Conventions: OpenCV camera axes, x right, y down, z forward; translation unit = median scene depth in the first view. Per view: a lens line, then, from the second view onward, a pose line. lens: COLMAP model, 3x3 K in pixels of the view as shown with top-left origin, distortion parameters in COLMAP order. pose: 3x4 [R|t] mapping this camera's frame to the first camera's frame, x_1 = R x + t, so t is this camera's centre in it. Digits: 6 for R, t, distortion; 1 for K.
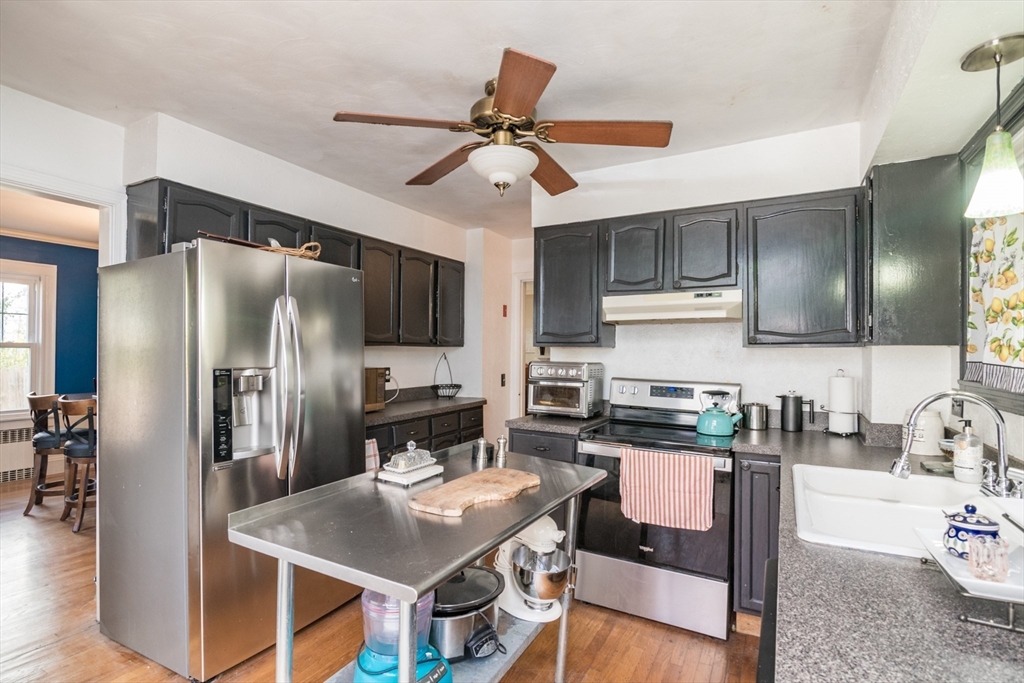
lens RADIAL K [[498.4, 0, 503.8], [0, 498.4, 342.6], [0, 0, 1]] dist [-0.013354, -0.002015]
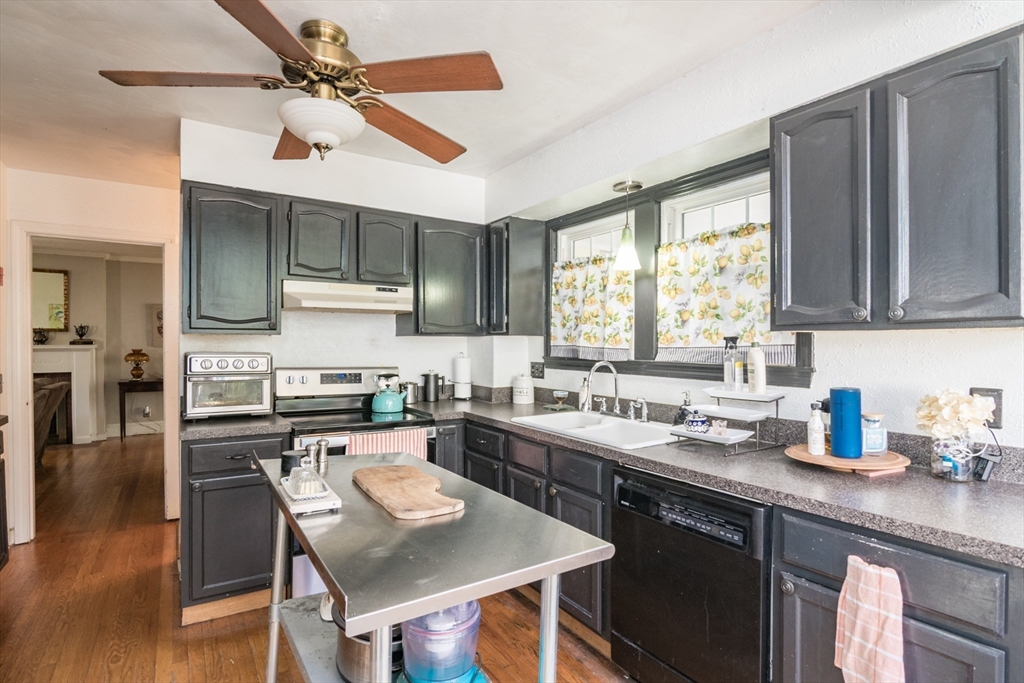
lens RADIAL K [[498.4, 0, 502.8], [0, 498.4, 341.9], [0, 0, 1]] dist [-0.013354, -0.002015]
pose [[0.461862, -0.007381, 0.886921, -0.485209], [-0.016503, 0.999721, 0.016914, -0.000342], [-0.886798, -0.022449, 0.461611, 0.248092]]
